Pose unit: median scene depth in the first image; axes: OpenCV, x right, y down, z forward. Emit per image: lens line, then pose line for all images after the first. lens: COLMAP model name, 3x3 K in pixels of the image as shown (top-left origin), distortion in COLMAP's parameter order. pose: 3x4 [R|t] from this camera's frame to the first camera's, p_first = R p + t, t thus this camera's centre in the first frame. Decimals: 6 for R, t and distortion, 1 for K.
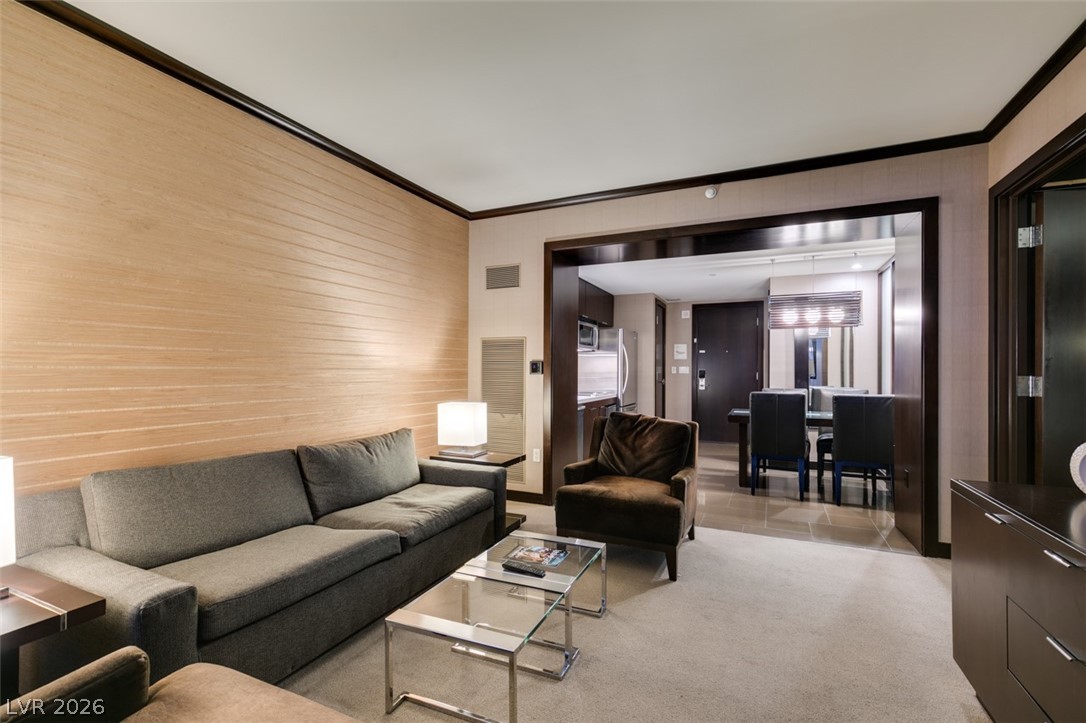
lens RADIAL K [[483.9, 0, 545.9], [0, 483.9, 367.6], [0, 0, 1]] dist [0.001446, -0.000664]
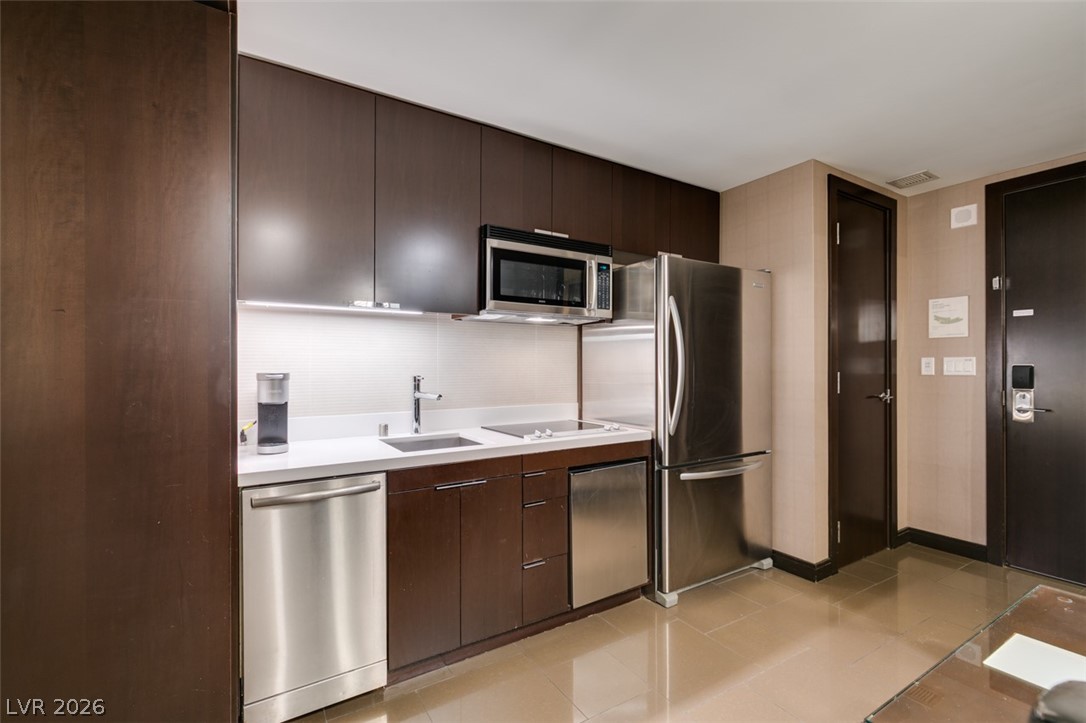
lens RADIAL K [[483.9, 0, 542.0], [0, 483.9, 363.8], [0, 0, 1]] dist [0.001446, -0.000664]
pose [[0.832862, -0.002817, -0.553473, 0.226156], [0.005091, 0.999984, 0.002572, 0.000743], [0.553457, -0.004960, 0.832863, 0.514052]]
